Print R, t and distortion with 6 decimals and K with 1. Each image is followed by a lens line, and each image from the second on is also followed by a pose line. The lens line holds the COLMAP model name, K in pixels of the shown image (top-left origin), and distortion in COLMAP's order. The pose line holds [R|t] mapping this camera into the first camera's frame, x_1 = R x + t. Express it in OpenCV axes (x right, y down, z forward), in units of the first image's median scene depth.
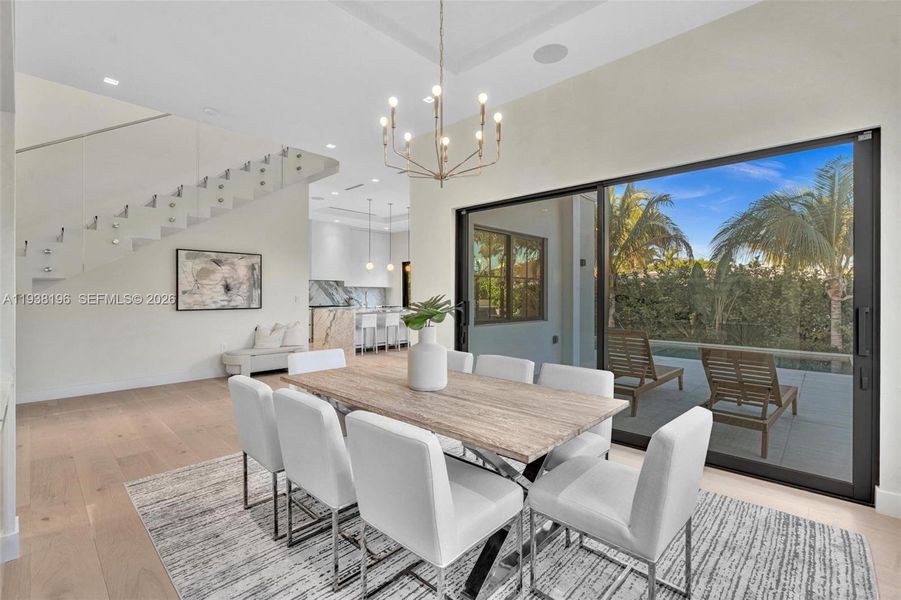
lens RADIAL K [[400.0, 0, 450.3], [0, 400.0, 295.1], [0, 0, 1]] dist [-0.000841, 0.000111]
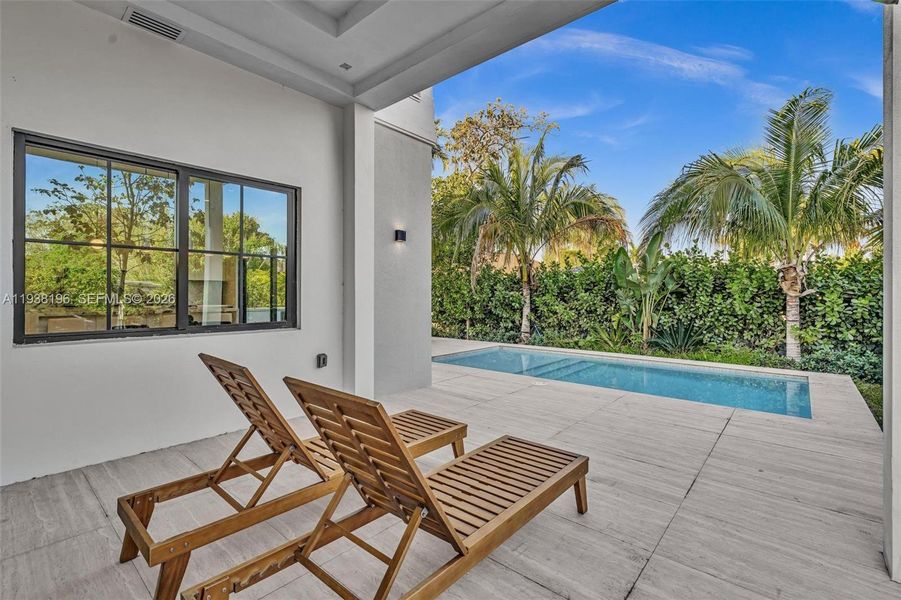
lens RADIAL K [[400.0, 0, 450.3], [0, 400.0, 295.1], [0, 0, 1]] dist [-0.000841, 0.000111]
pose [[0.999329, -0.001430, 0.036590, 0.279753], [0.001460, 0.999999, -0.000780, 0.010129], [-0.036589, 0.000833, 0.999330, 0.261592]]
